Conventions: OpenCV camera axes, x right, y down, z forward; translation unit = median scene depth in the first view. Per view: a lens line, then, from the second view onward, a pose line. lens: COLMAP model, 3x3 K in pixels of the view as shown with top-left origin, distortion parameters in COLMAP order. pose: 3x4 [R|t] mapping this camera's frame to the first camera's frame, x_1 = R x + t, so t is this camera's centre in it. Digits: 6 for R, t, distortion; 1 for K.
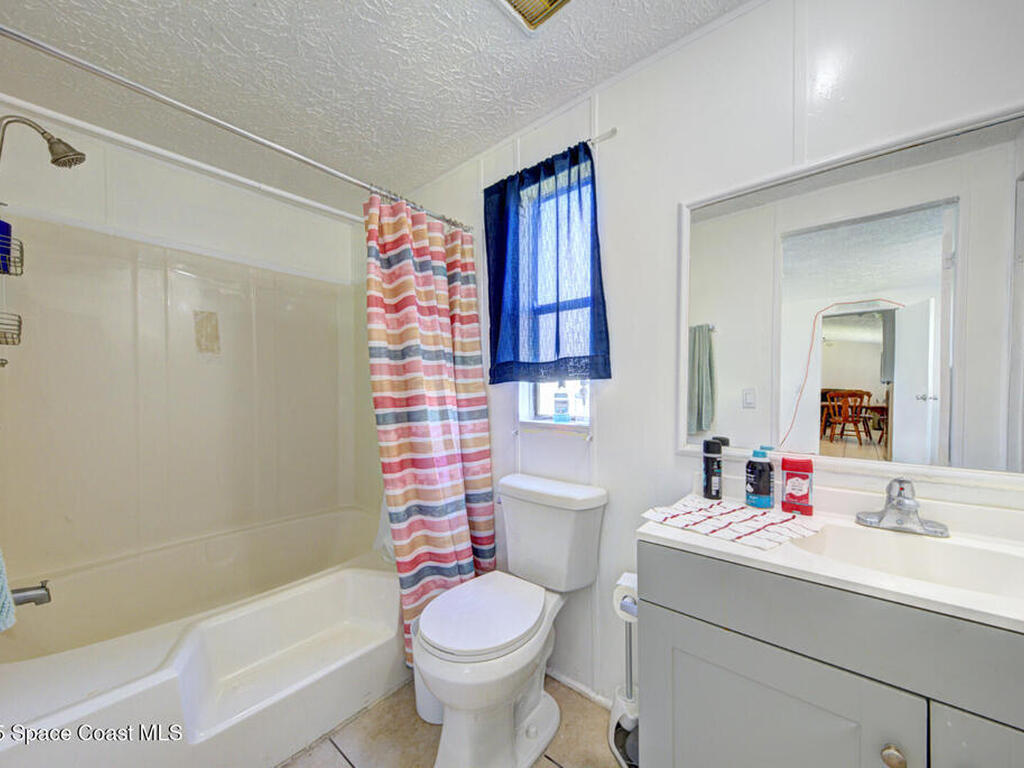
lens RADIAL K [[394.2, 0, 512.1], [0, 394.2, 395.8], [0, 0, 1]] dist [0.036034, -0.011752]
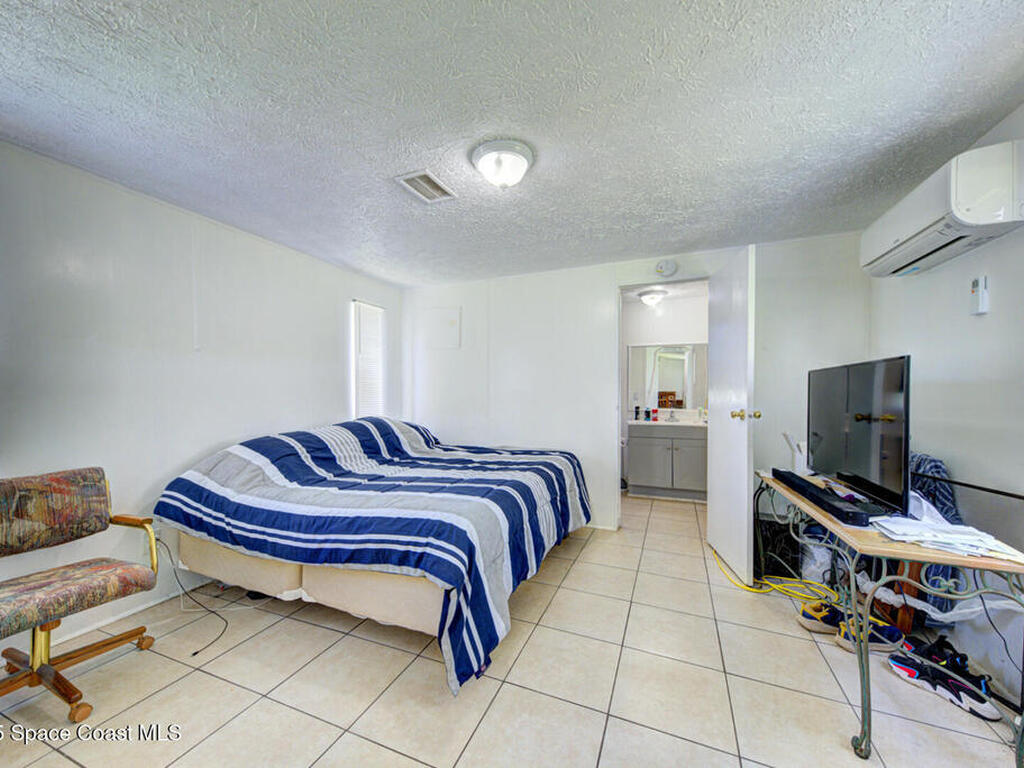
lens RADIAL K [[394.2, 0, 512.1], [0, 394.2, 395.8], [0, 0, 1]] dist [0.036034, -0.011752]
pose [[0.951174, -0.005724, 0.308602, -1.618528], [0.005197, 0.999983, 0.002528, -0.012535], [-0.308612, -0.000801, 0.951188, -2.026366]]
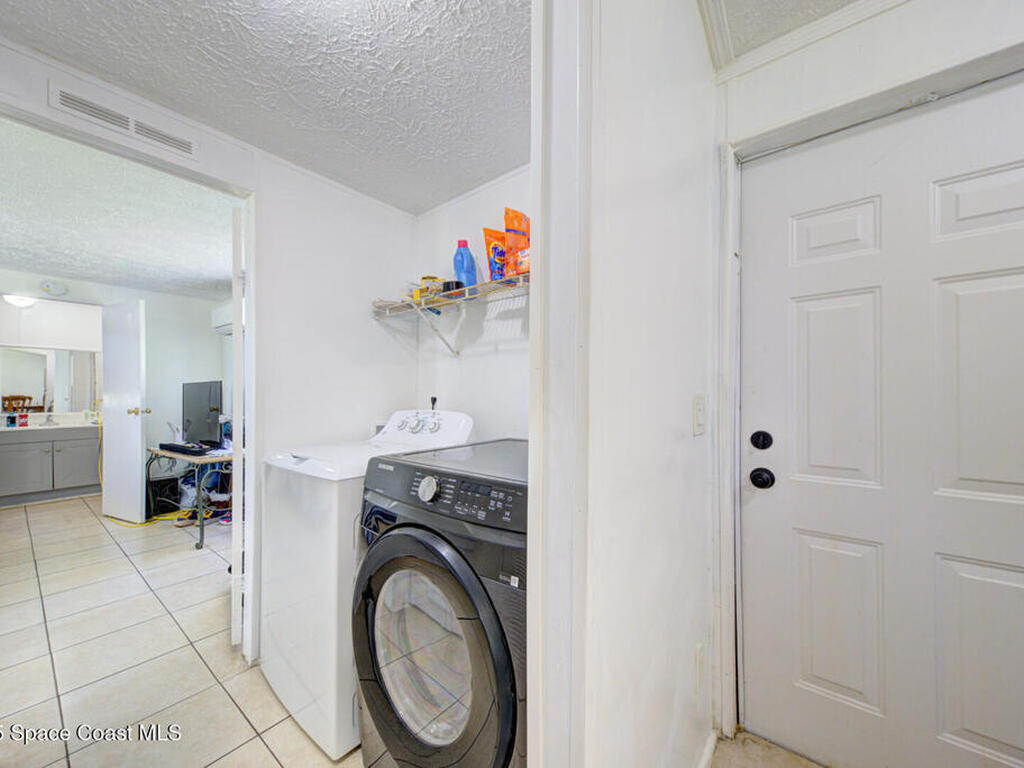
lens RADIAL K [[394.2, 0, 512.1], [0, 394.2, 395.8], [0, 0, 1]] dist [0.036034, -0.011752]
pose [[-0.032296, -0.005076, 0.999465, -2.763562], [0.008383, 0.999951, 0.005350, -0.014371], [-0.999443, 0.008551, -0.032252, -2.985529]]
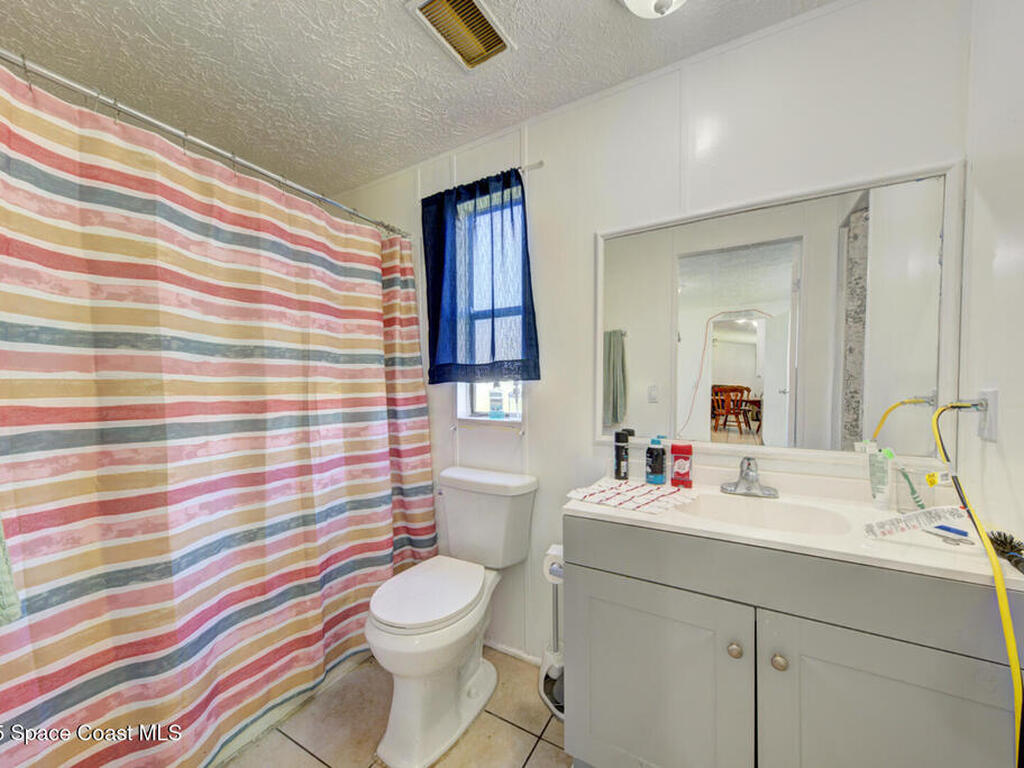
lens RADIAL K [[394.2, 0, 512.1], [0, 394.2, 395.8], [0, 0, 1]] dist [0.036034, -0.011752]
pose [[0.983505, -0.007772, 0.180714, -0.035717], [0.005276, 0.999884, 0.014290, -0.014031], [-0.180804, -0.013100, 0.983432, -0.105319]]
